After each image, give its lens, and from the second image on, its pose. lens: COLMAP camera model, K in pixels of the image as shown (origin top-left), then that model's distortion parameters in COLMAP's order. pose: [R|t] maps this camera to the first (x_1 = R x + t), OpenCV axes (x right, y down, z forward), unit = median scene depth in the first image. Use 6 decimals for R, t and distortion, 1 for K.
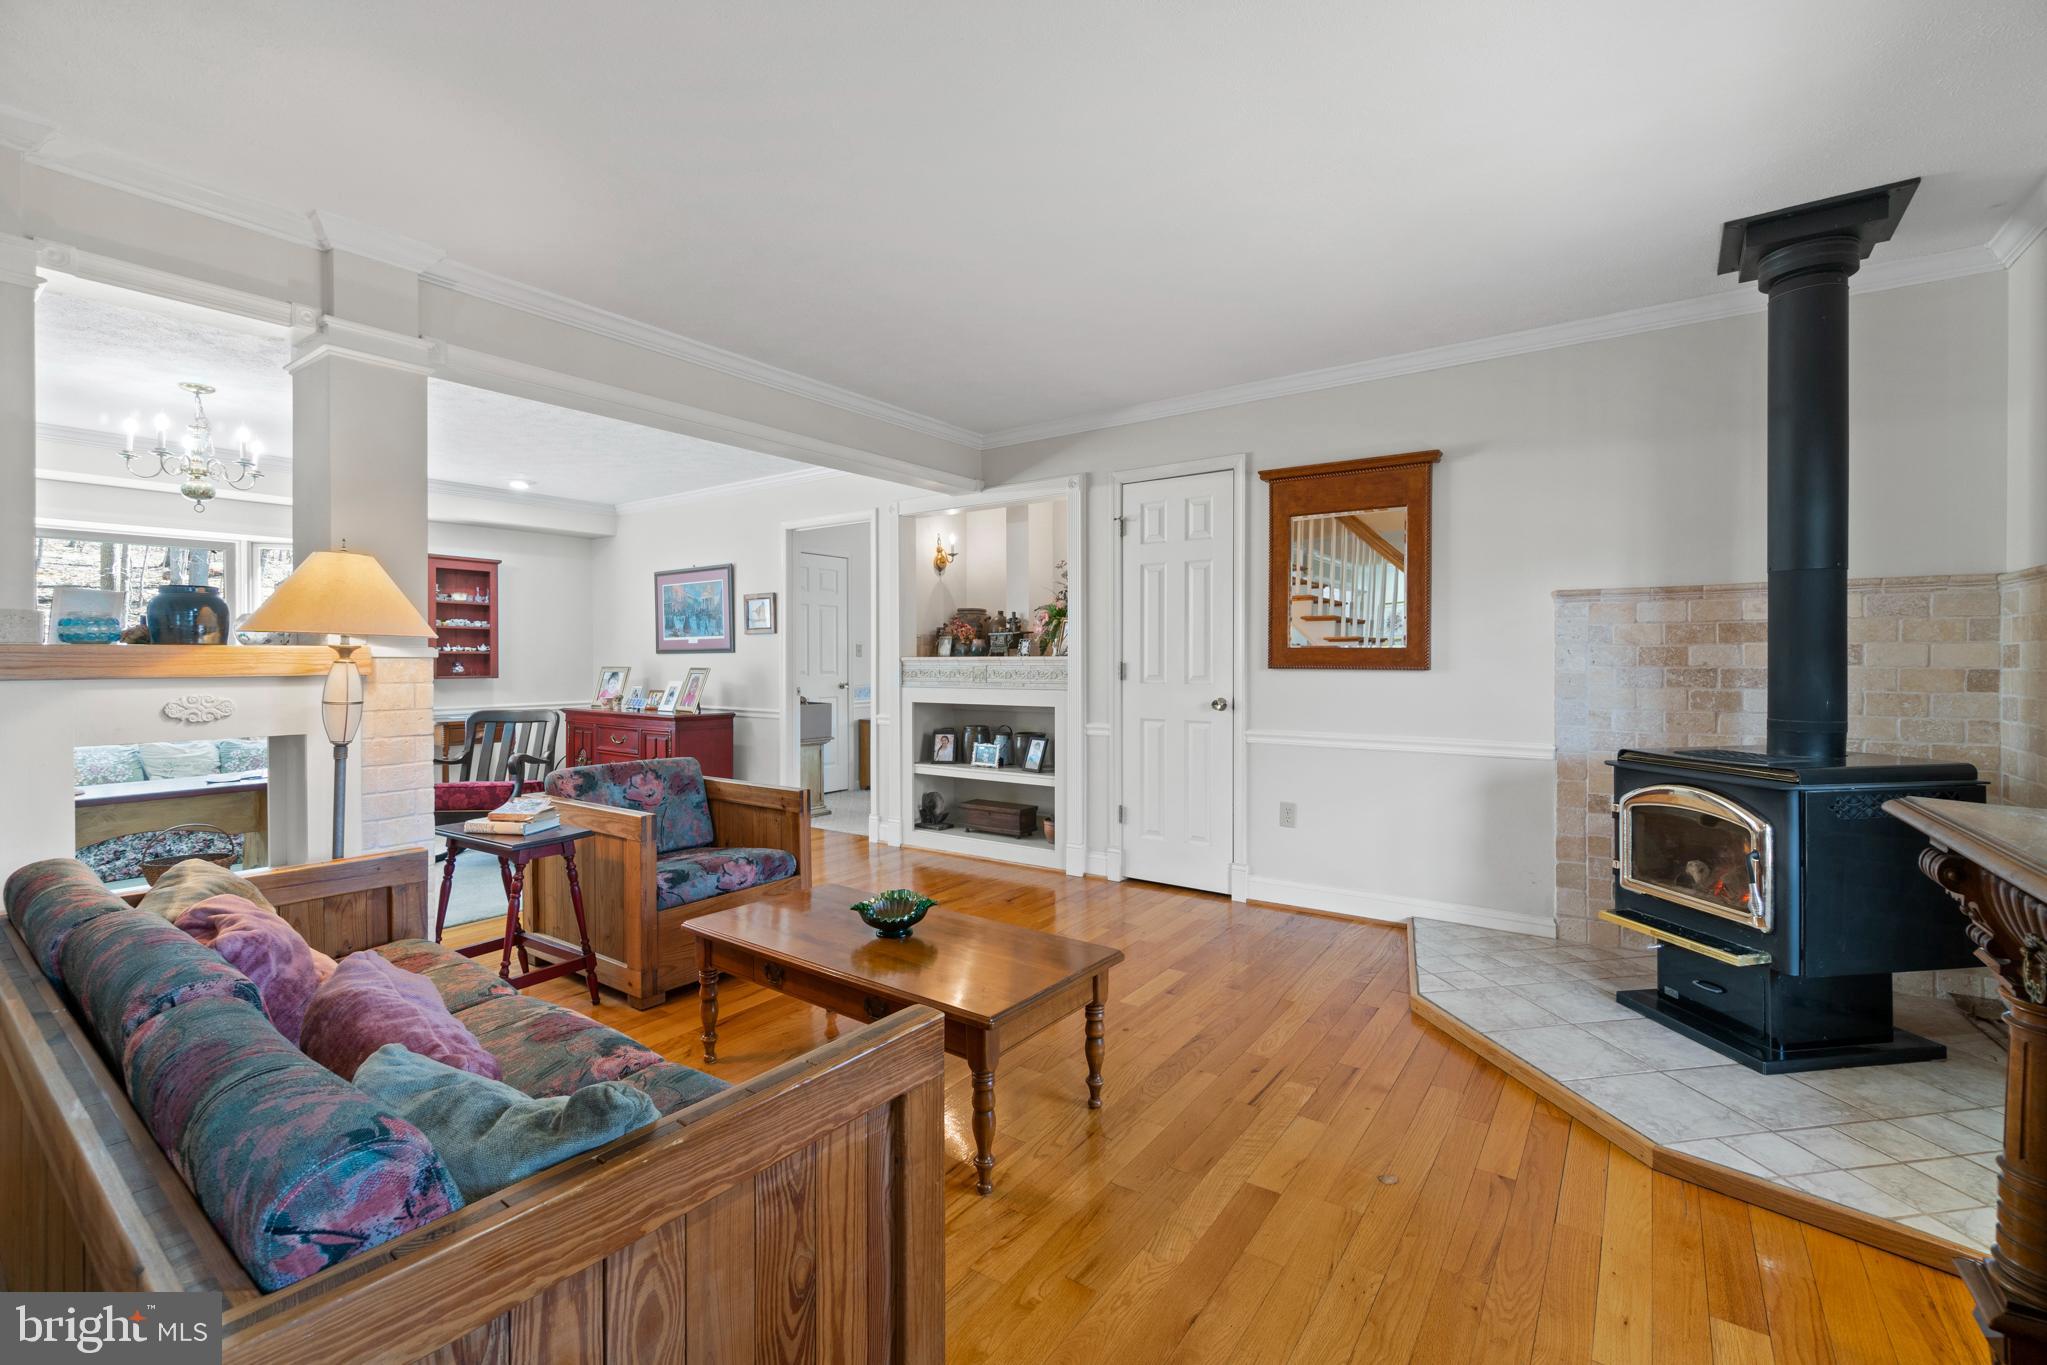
lens RADIAL K [[881.6, 0, 1023.9], [0, 881.6, 664.5], [0, 0, 1]] dist [-0.004451, 0.000733]
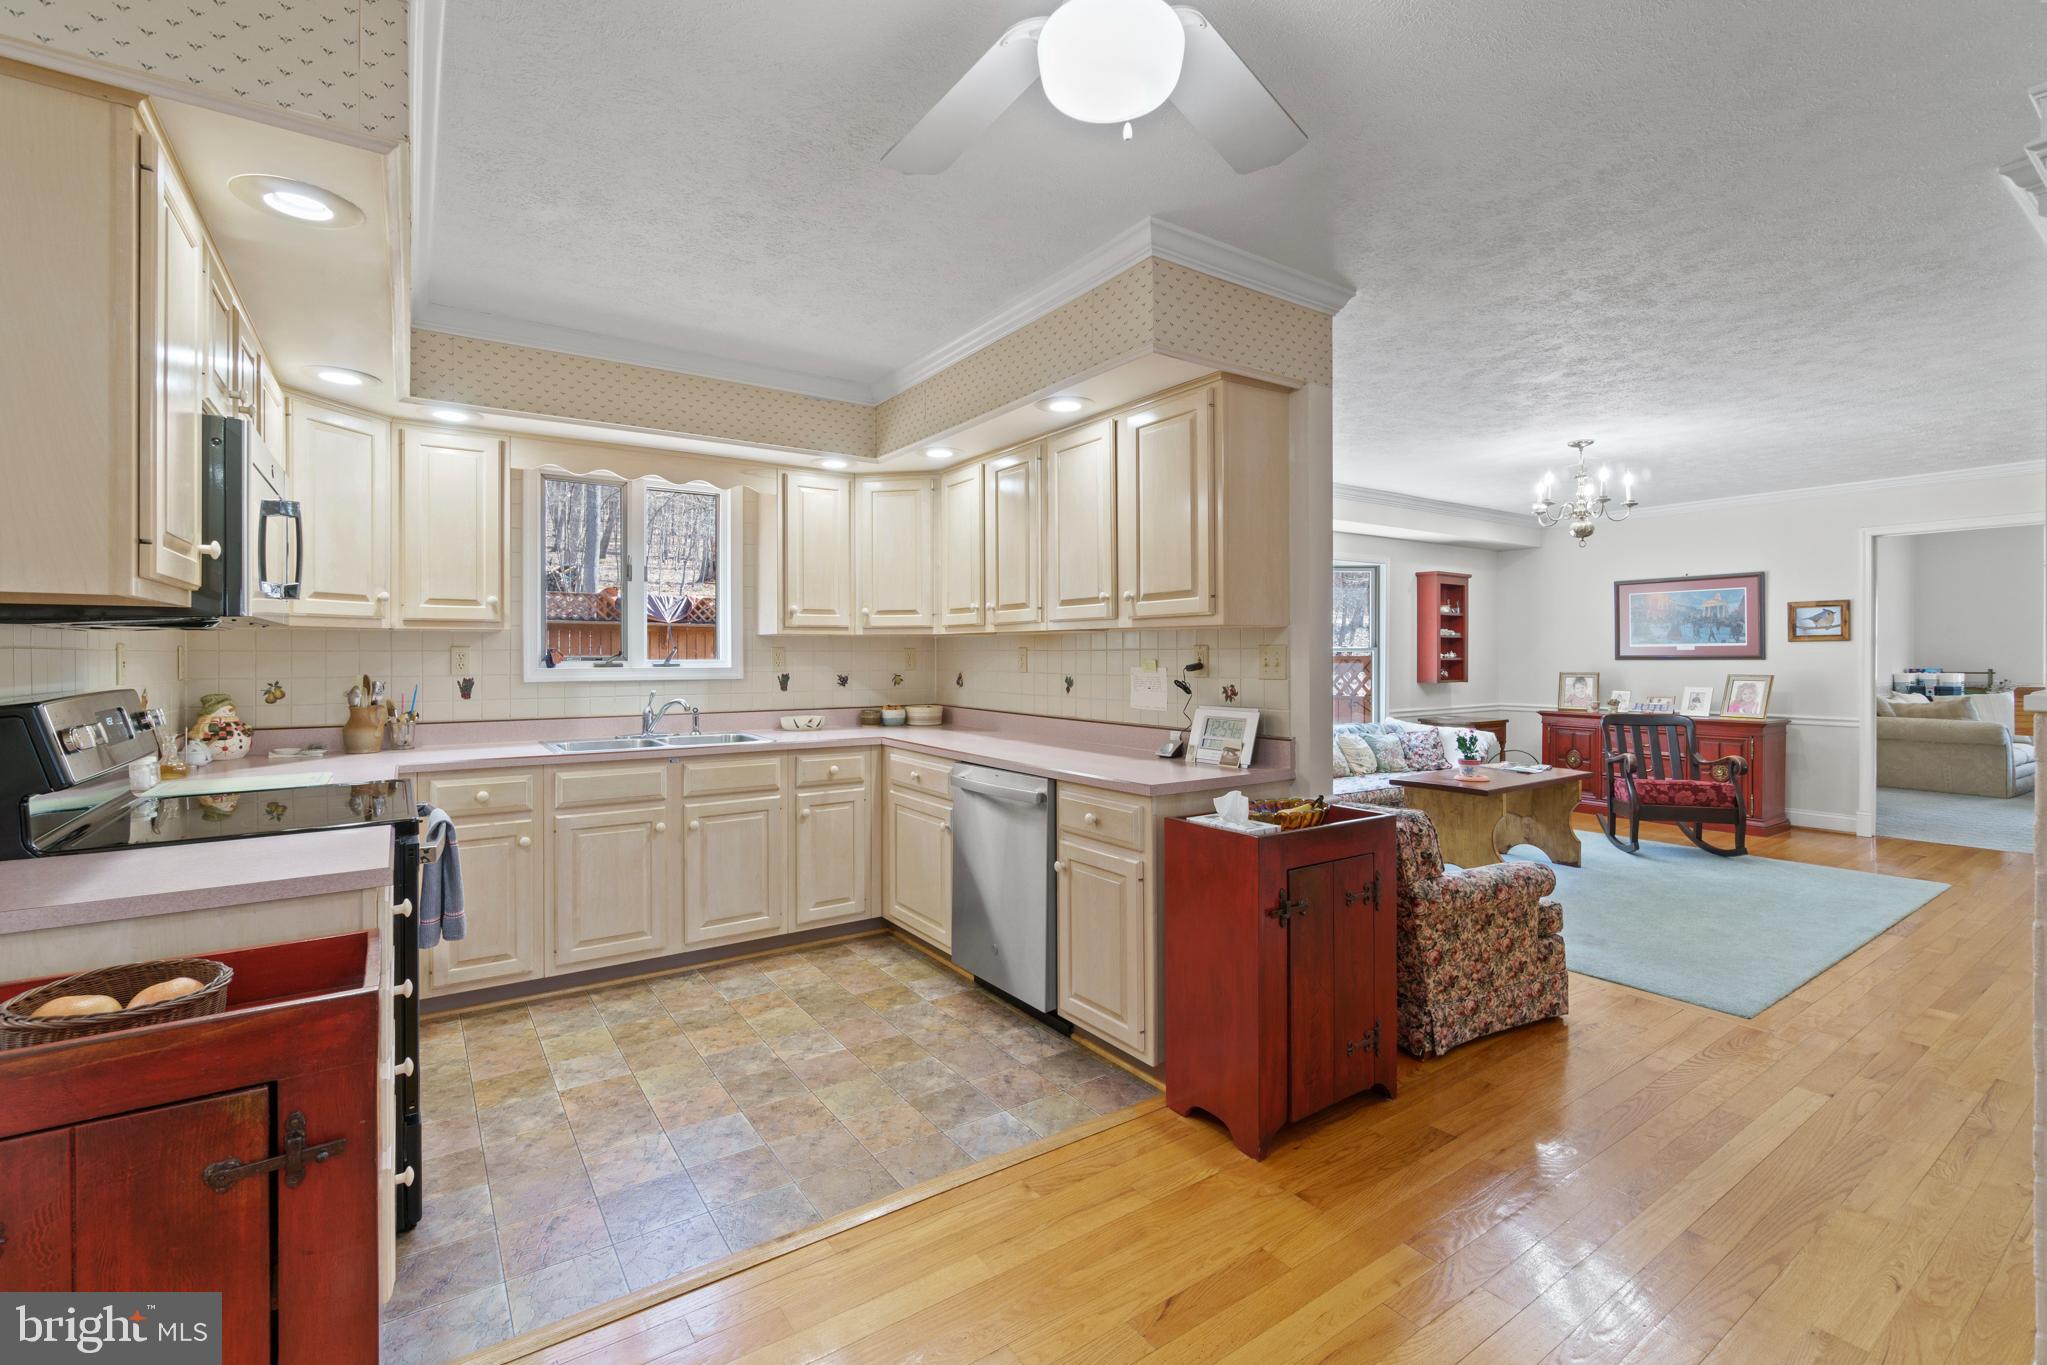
lens RADIAL K [[898.2, 0, 1018.3], [0, 898.2, 652.1], [0, 0, 1]] dist [-0.005314, 0.000585]
pose [[0.941406, -0.002945, -0.337264, -0.940205], [0.000099, 0.999964, -0.008455, -0.016162], [0.337277, 0.007926, 0.941372, -0.303643]]
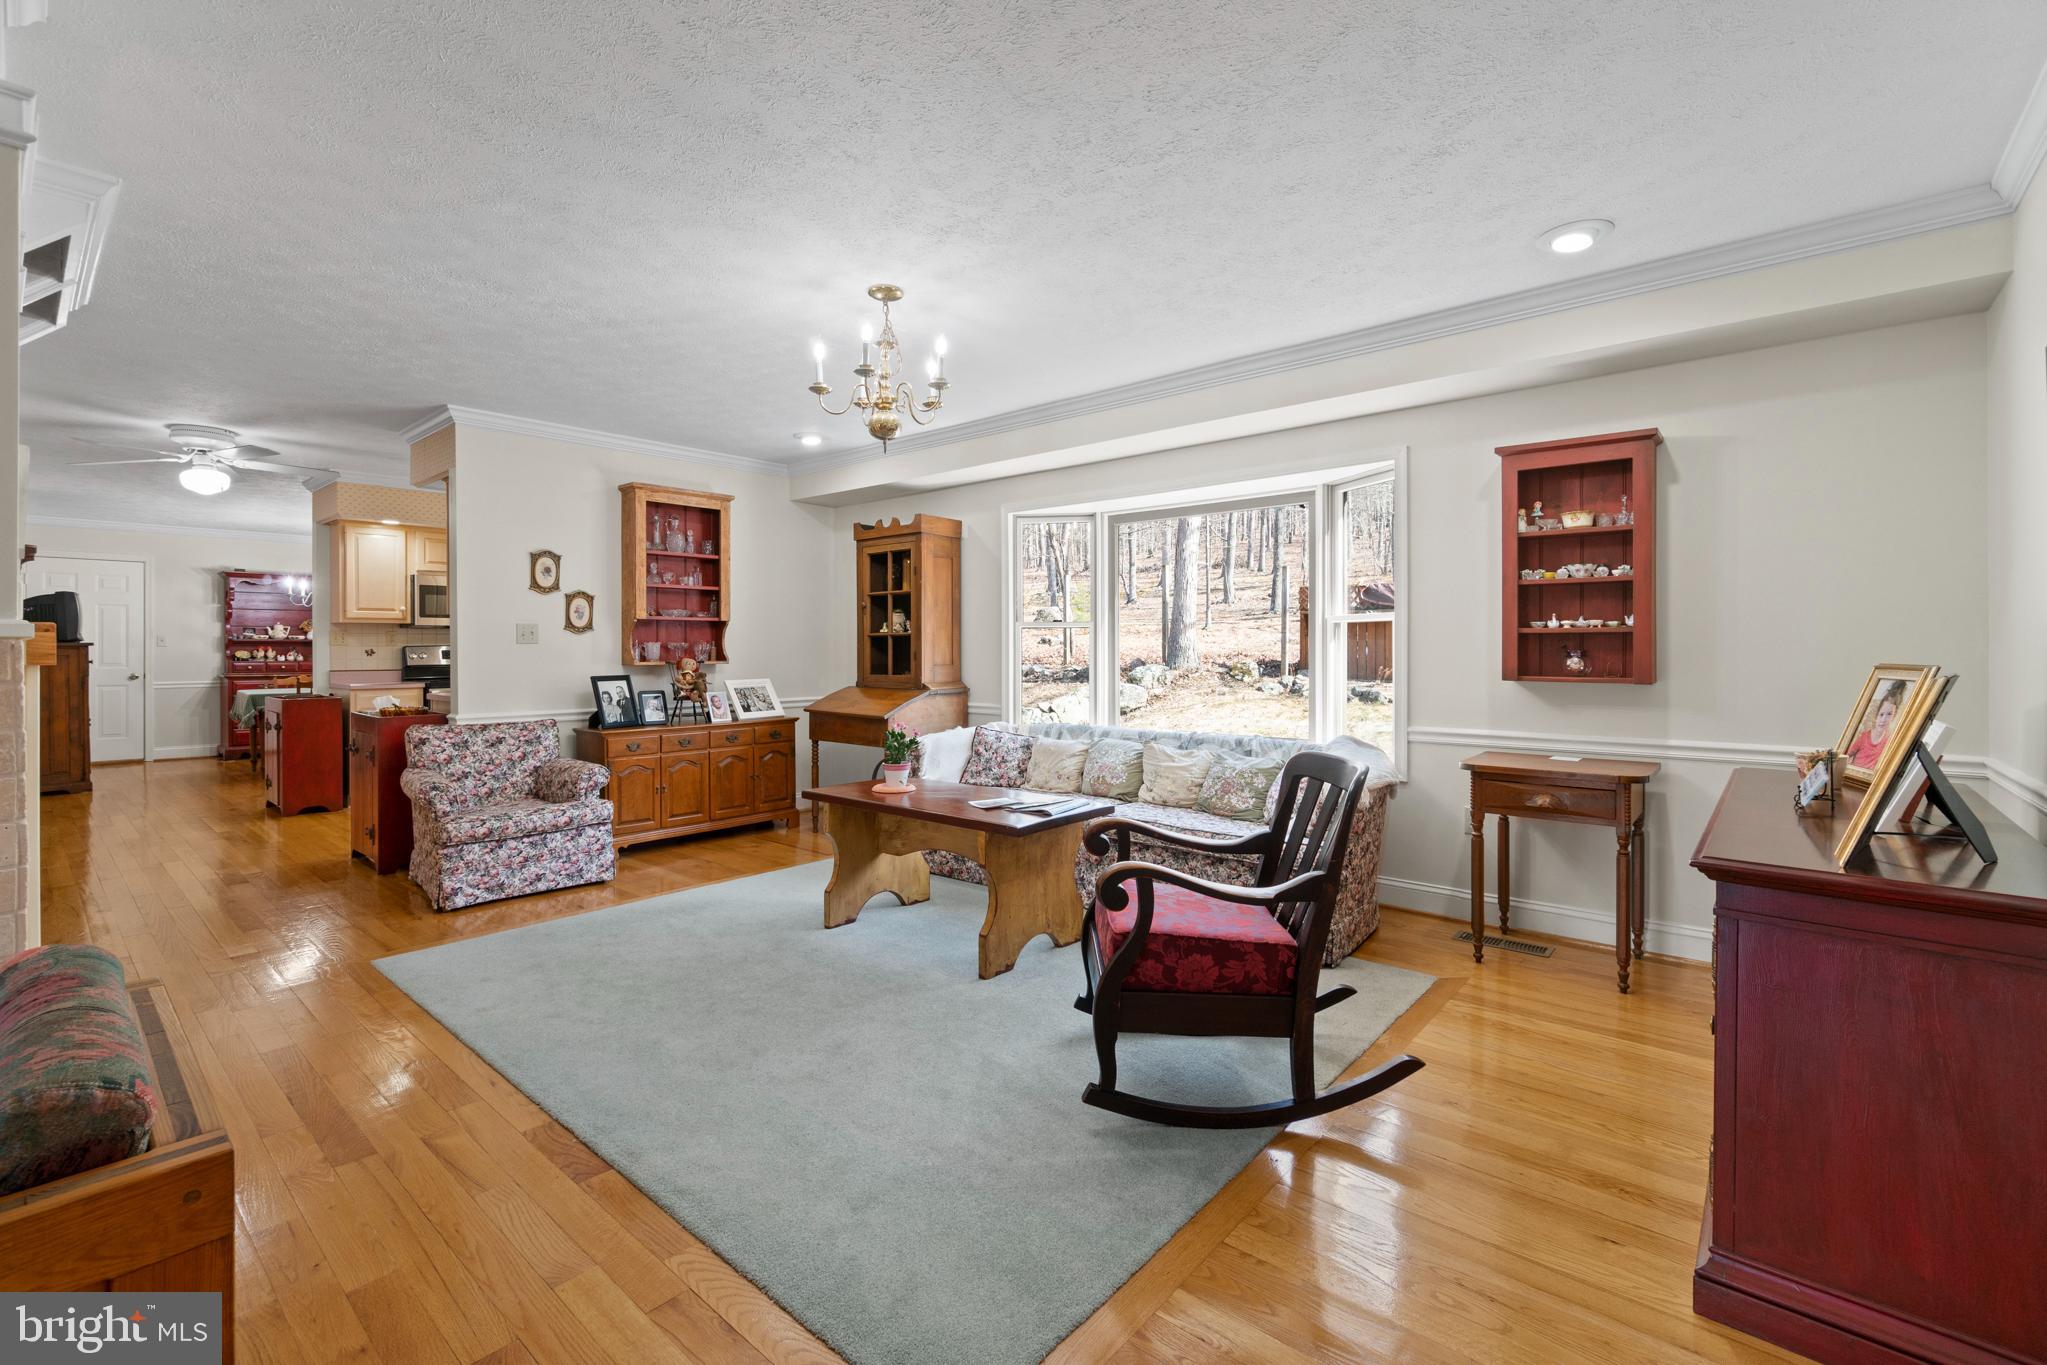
lens RADIAL K [[893.0, 0, 1020.6], [0, 893.0, 649.0], [0, 0, 1]] dist [-0.000684, 0.000898]
pose [[-0.092412, 0.000536, -0.995721, -0.125555], [-0.004334, 0.999990, 0.000940, -0.002569], [0.995711, 0.004402, -0.092409, 0.896818]]
